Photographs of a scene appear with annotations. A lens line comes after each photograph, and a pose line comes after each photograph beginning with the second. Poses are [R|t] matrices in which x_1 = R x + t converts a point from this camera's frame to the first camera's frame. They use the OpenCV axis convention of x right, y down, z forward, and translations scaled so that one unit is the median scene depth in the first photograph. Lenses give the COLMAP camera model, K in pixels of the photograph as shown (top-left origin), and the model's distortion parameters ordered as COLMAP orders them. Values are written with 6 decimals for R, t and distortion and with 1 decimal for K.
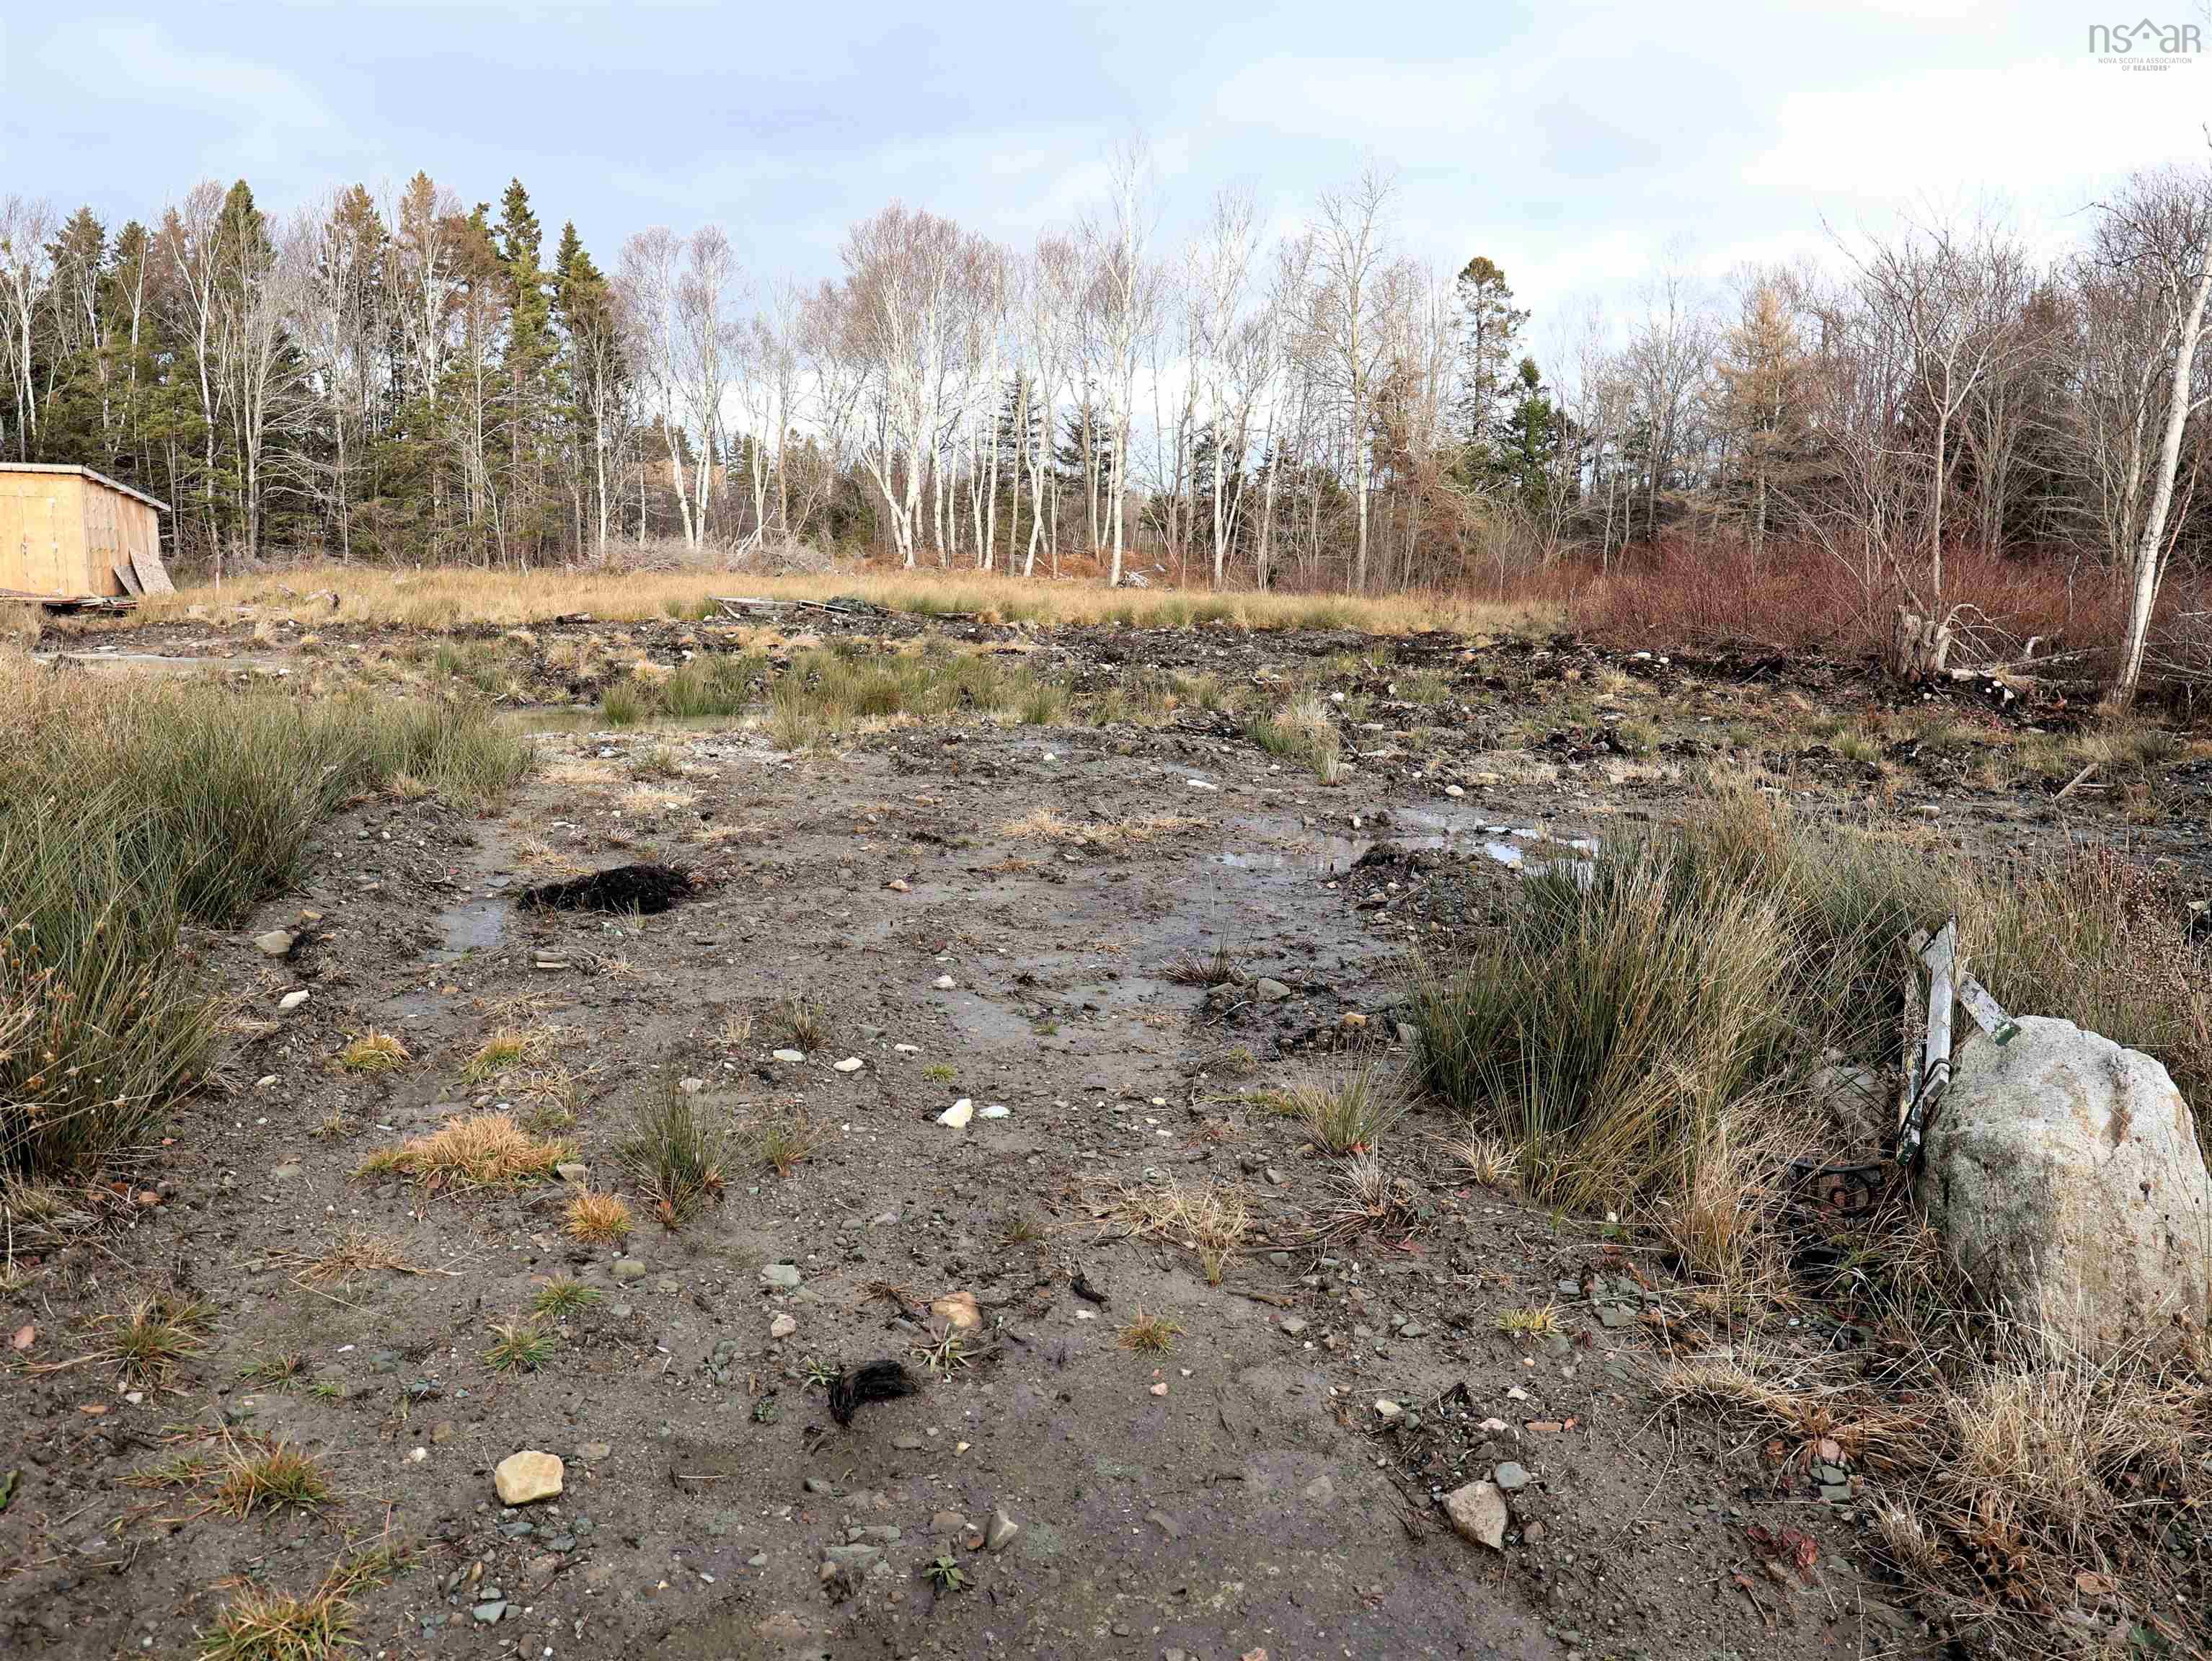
lens RADIAL K [[1709.1, 0, 1071.1], [0, 1709.1, 834.6], [0, 0, 1]] dist [0.036610, -0.007980]
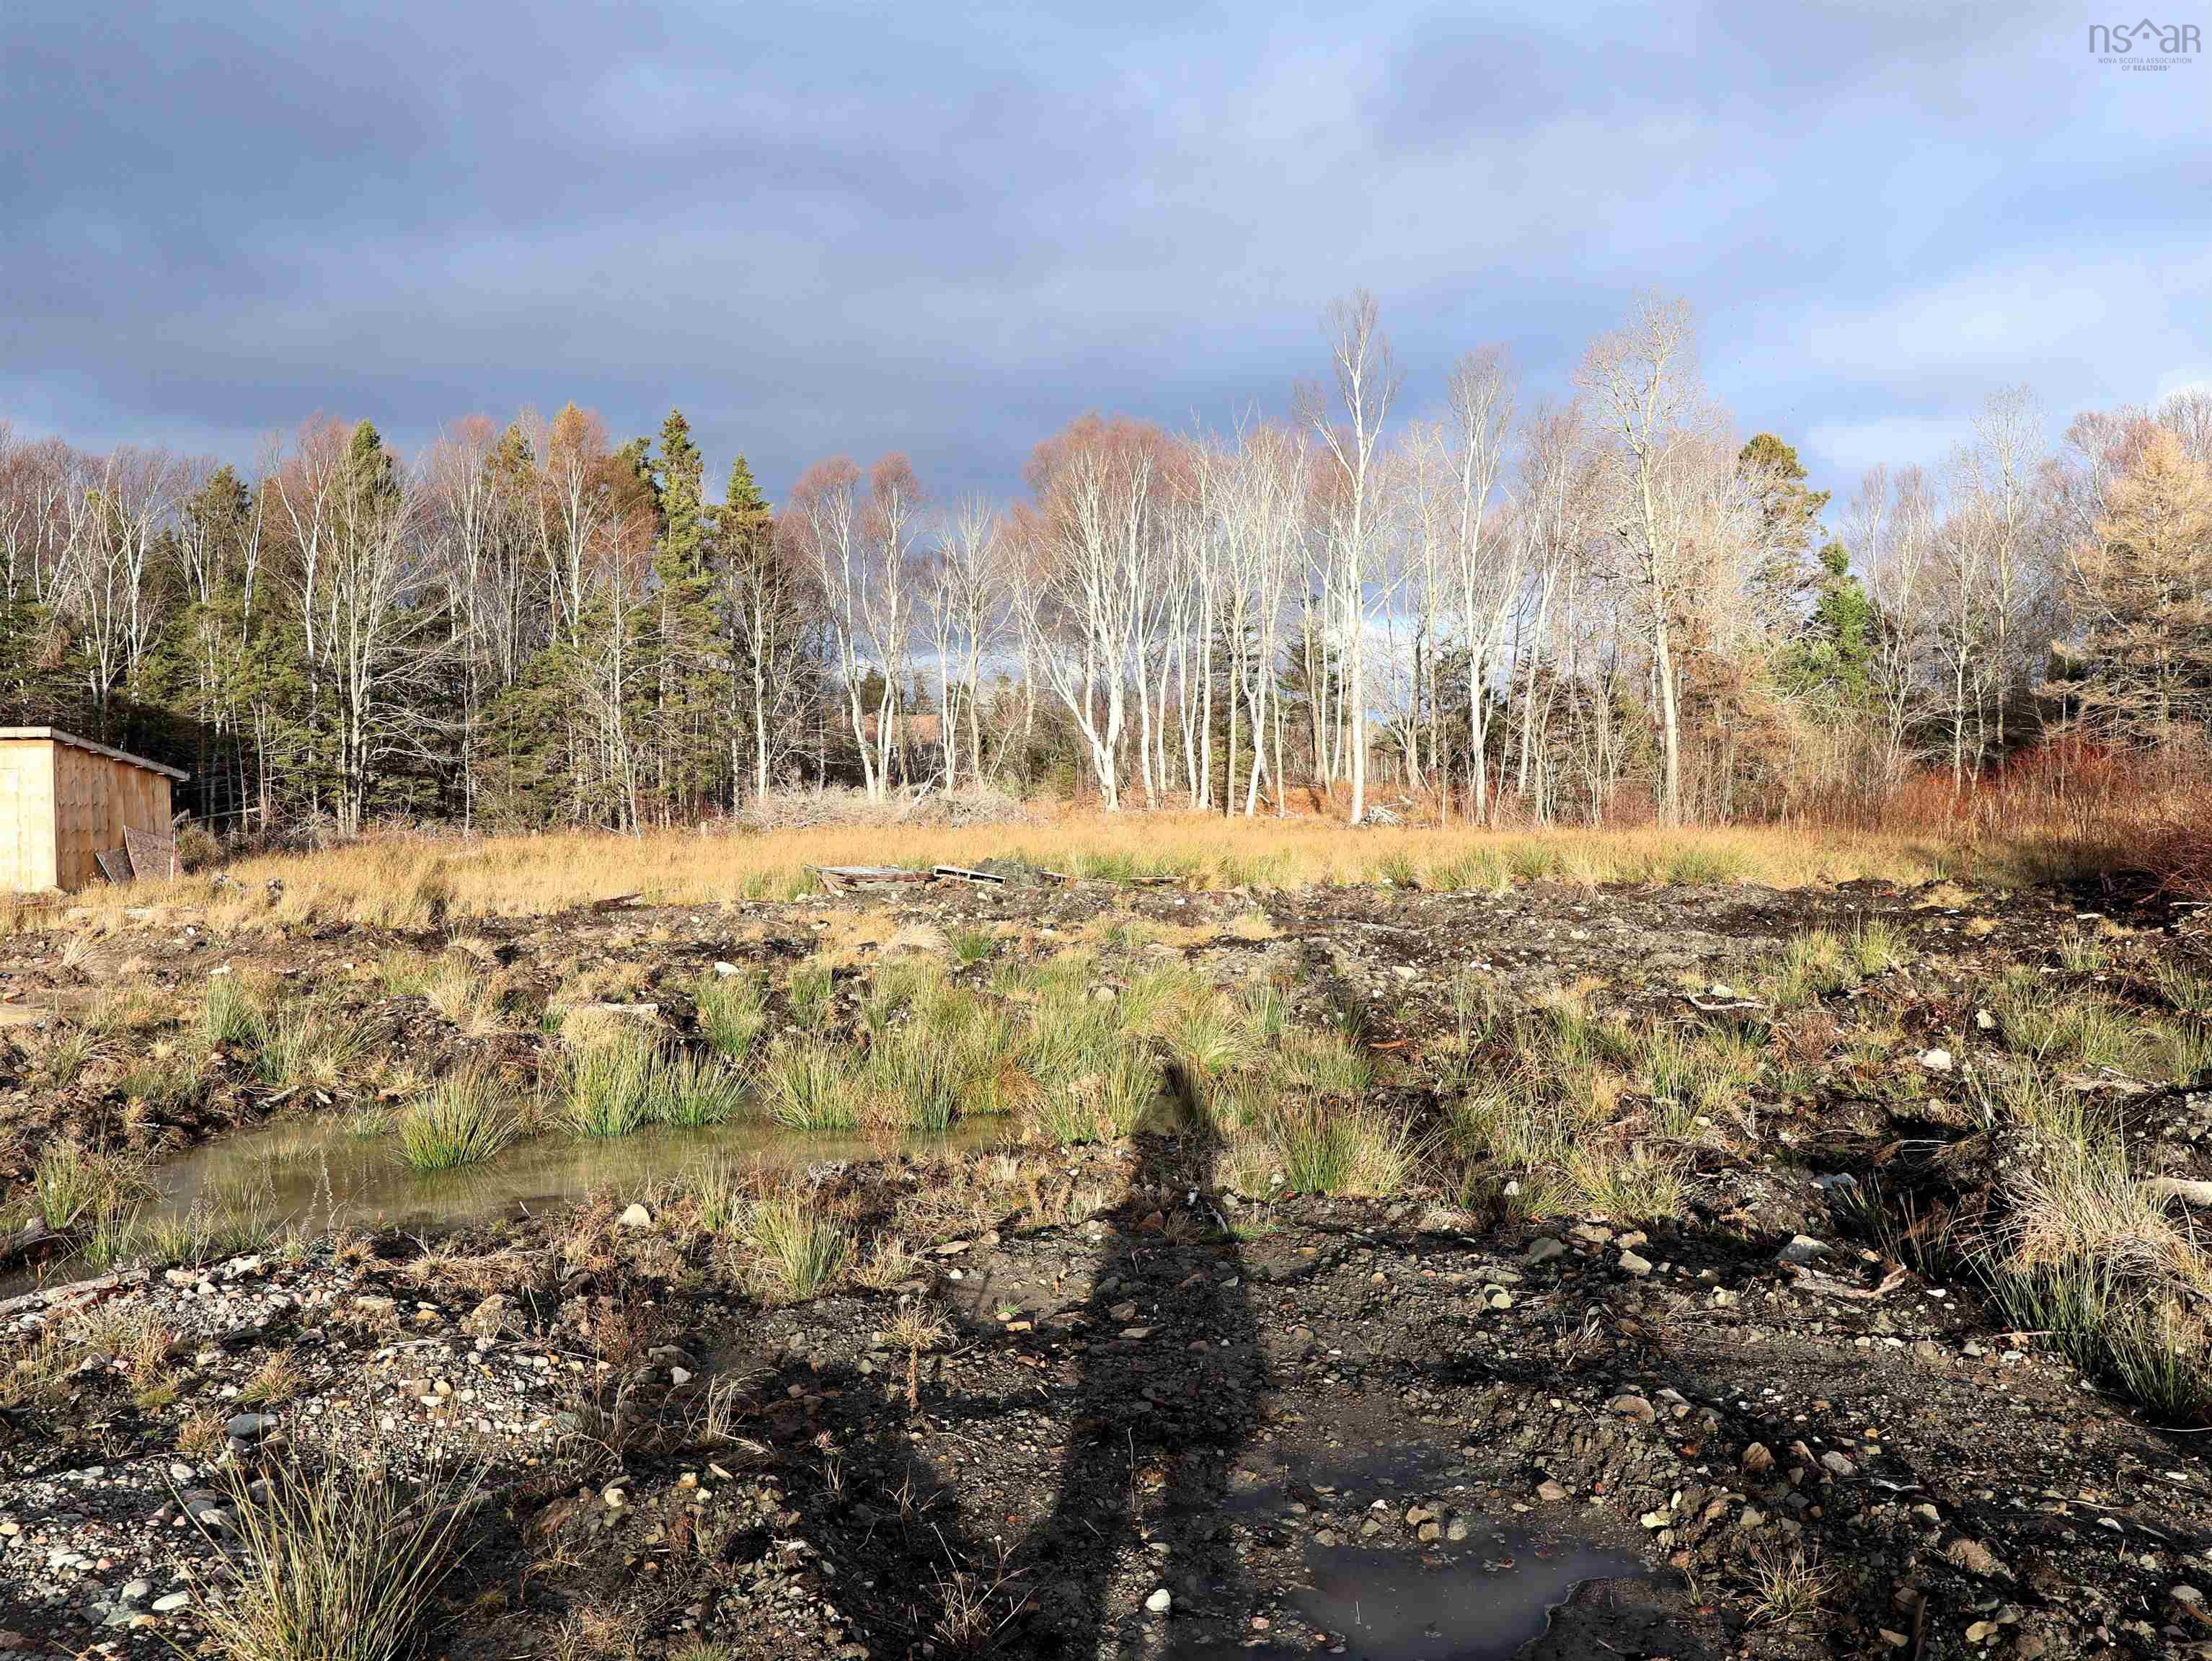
lens RADIAL K [[1709.1, 0, 1065.4], [0, 1709.1, 788.9], [0, 0, 1]] dist [0.036610, -0.007980]
pose [[0.991026, -0.036886, -0.128478, -0.007895], [0.015291, 0.986146, -0.165175, -0.029588], [0.132791, 0.161728, 0.977860, 0.181001]]
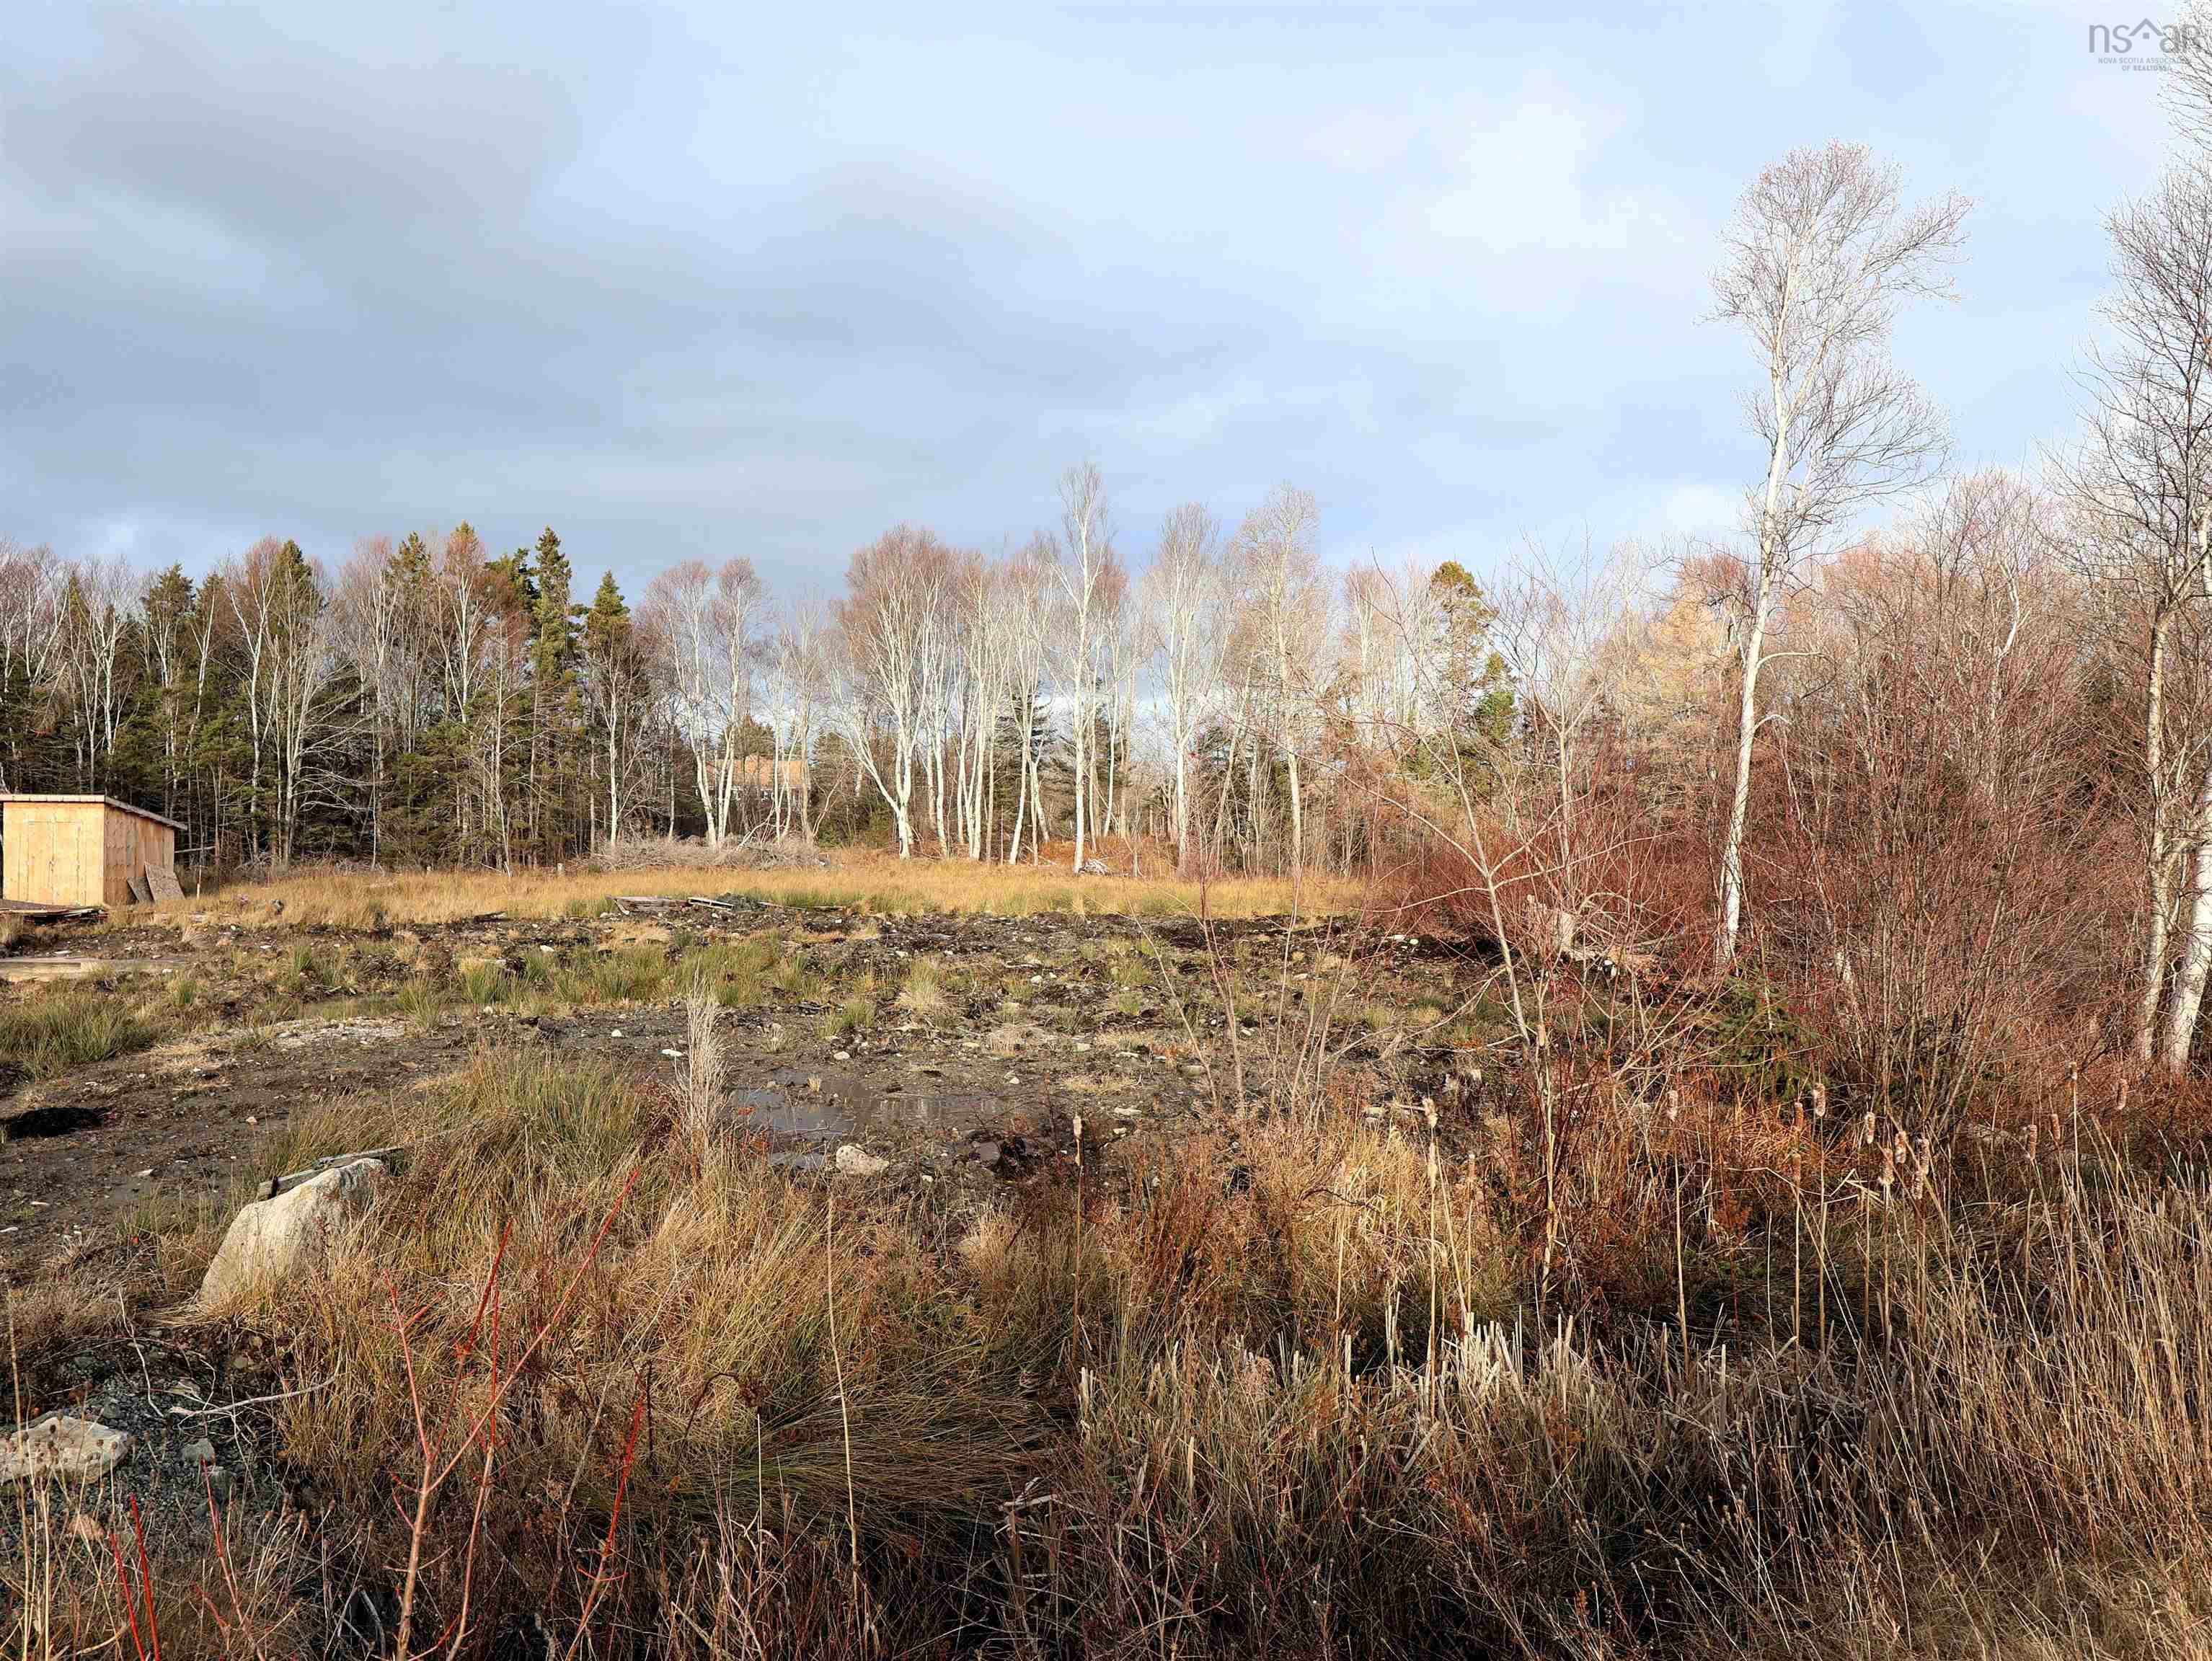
lens RADIAL K [[1716.3, 0, 1056.5], [0, 1716.3, 830.0], [0, 0, 1]] dist [0.028387, -0.000928]
pose [[0.997231, -0.018482, -0.072029, 0.095413], [0.006402, 0.986364, -0.164451, 0.004378], [0.074086, 0.163535, 0.983752, -0.062560]]
